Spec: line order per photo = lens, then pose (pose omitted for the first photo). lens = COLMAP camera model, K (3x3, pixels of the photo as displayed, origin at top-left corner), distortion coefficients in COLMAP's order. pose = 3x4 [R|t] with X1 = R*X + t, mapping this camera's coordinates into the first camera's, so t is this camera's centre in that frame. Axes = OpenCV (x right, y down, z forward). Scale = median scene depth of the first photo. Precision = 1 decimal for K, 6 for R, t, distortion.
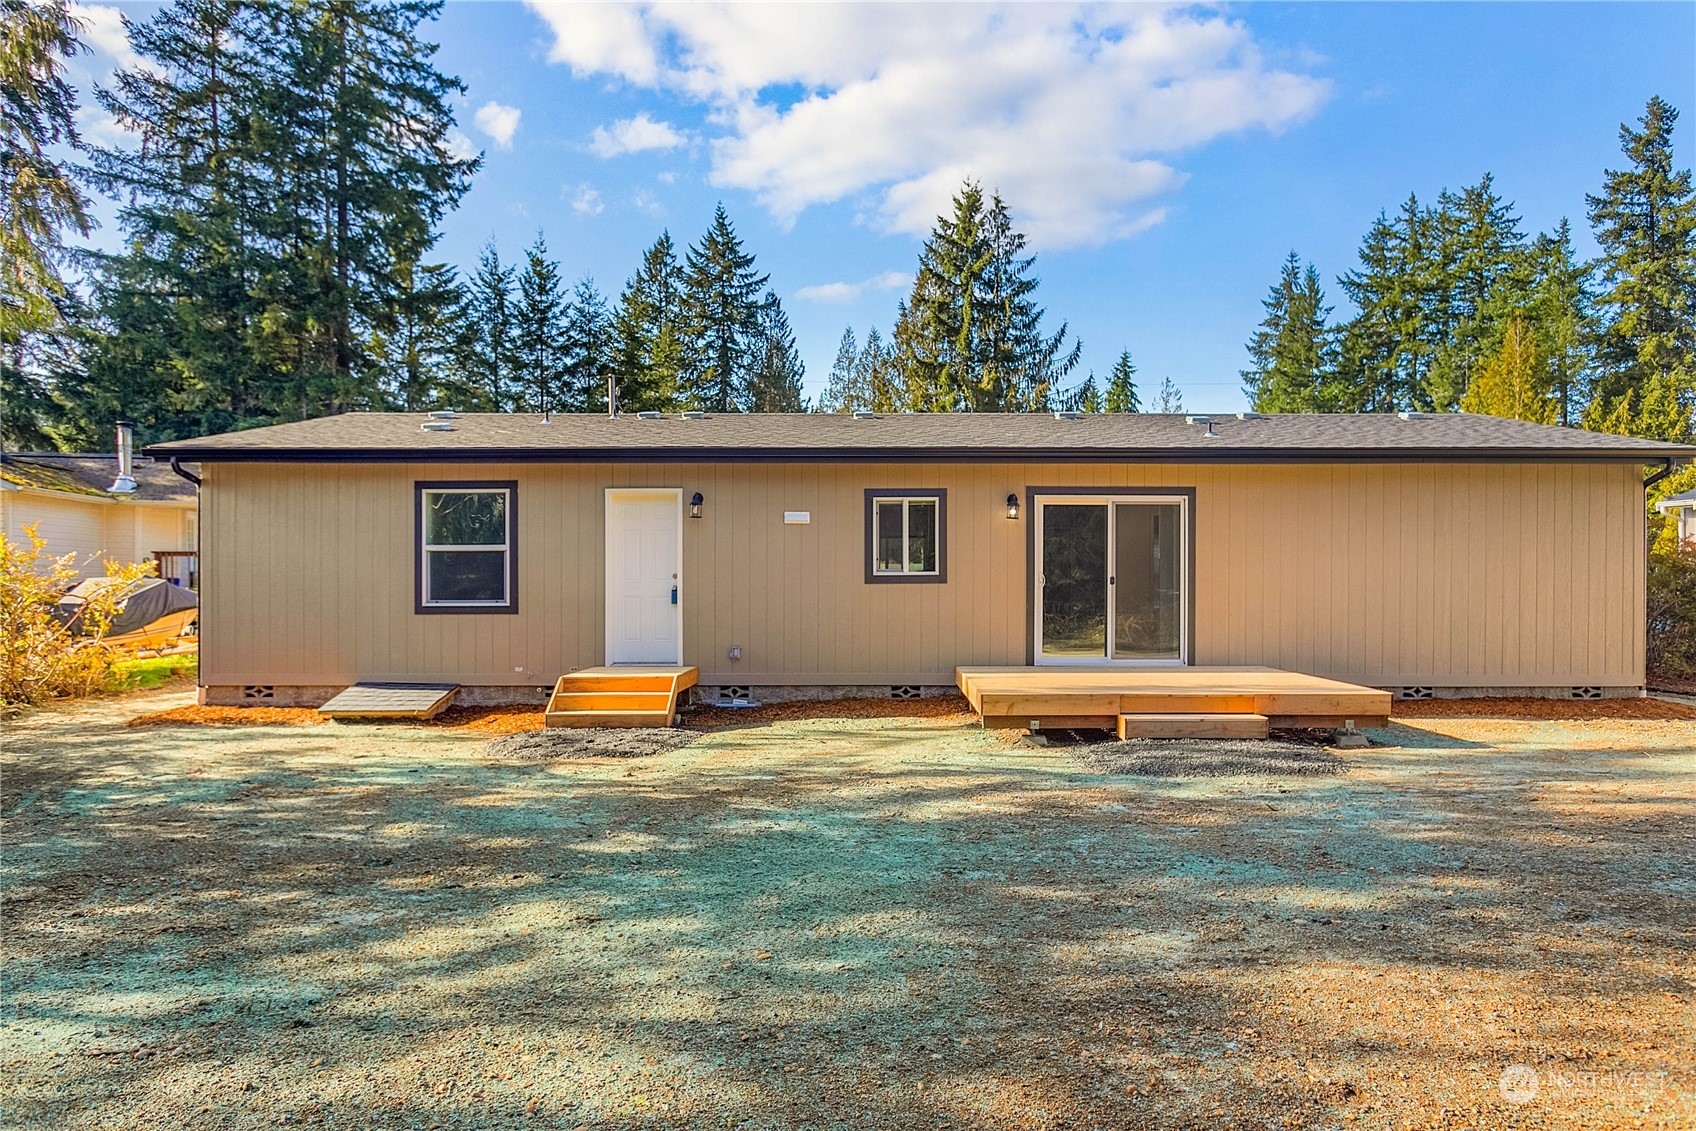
lens RADIAL K [[1038.3, 0, 847.6], [0, 1038.3, 570.9], [0, 0, 1]] dist [-0.005148, 0.006919]
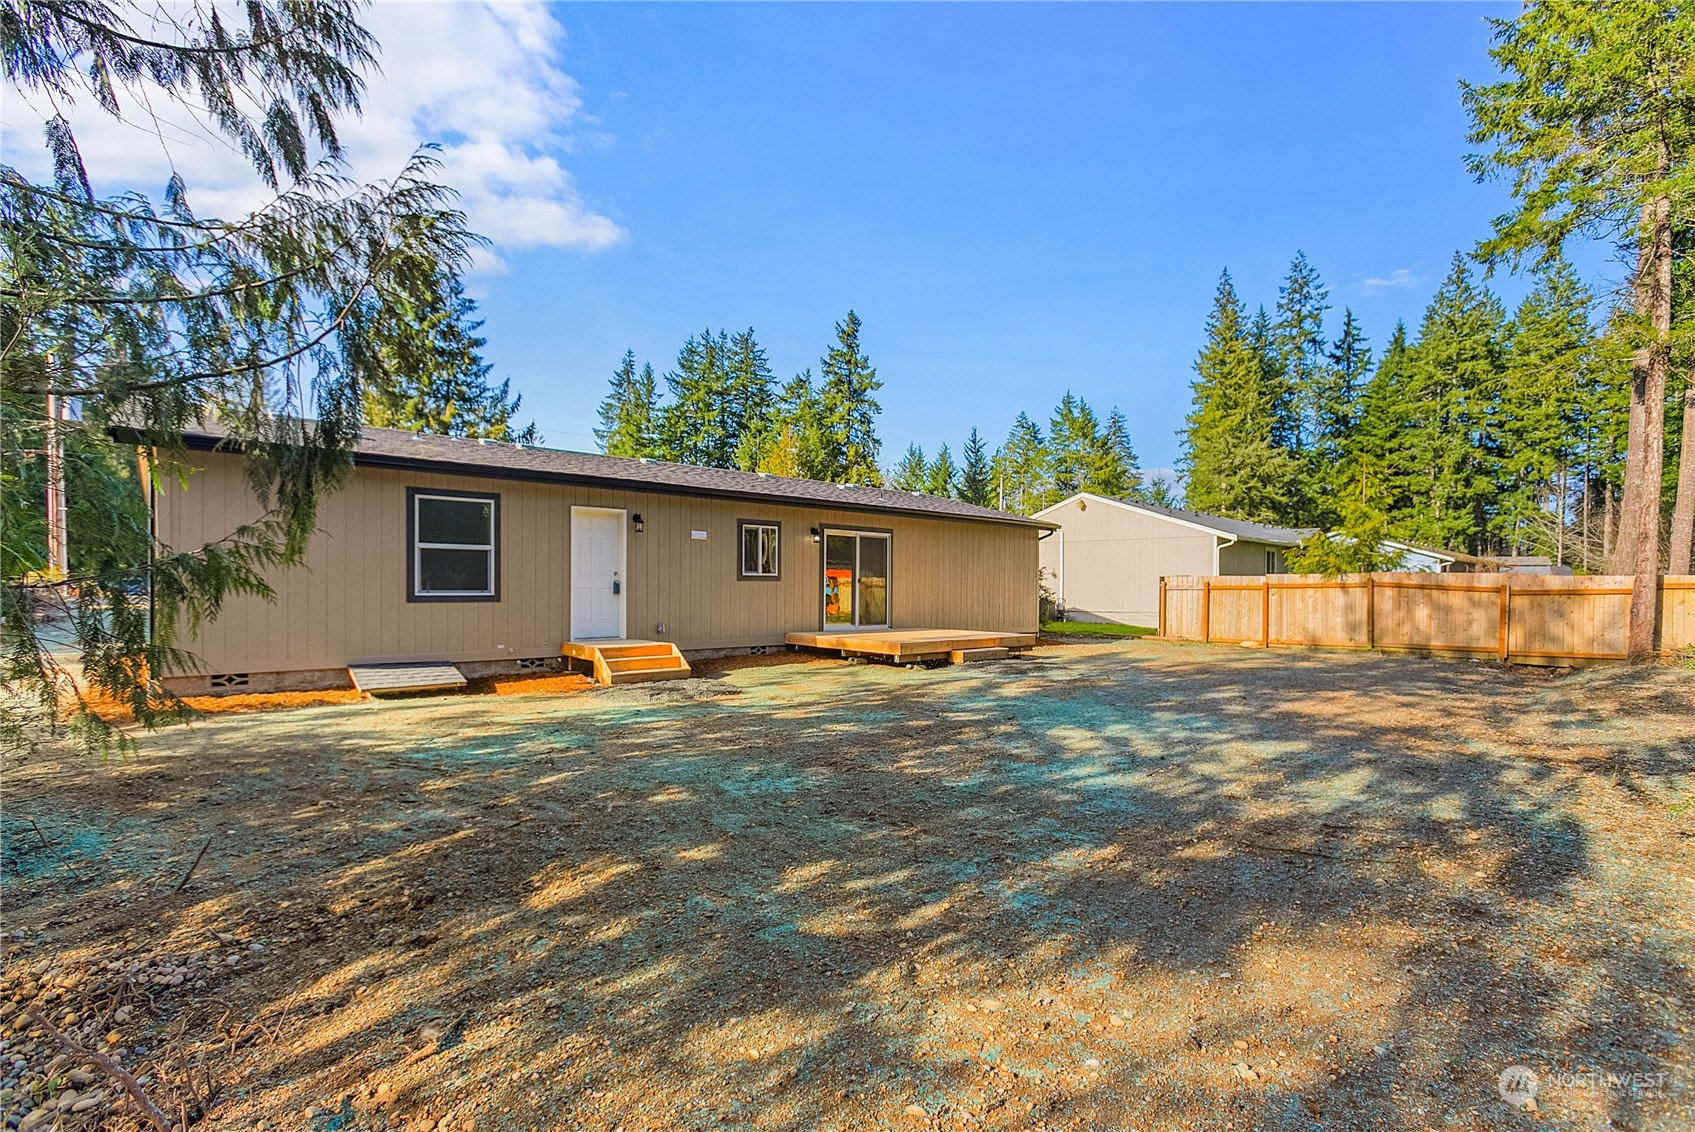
lens RADIAL K [[769.1, 0, 848.3], [0, 769.1, 573.8], [0, 0, 1]] dist [-0.007322, 0.008083]
pose [[0.758705, 0.017490, 0.651200, -0.589739], [-0.018423, 0.999816, -0.005389, 0.005268], [-0.651174, -0.007908, 0.758887, 0.036932]]
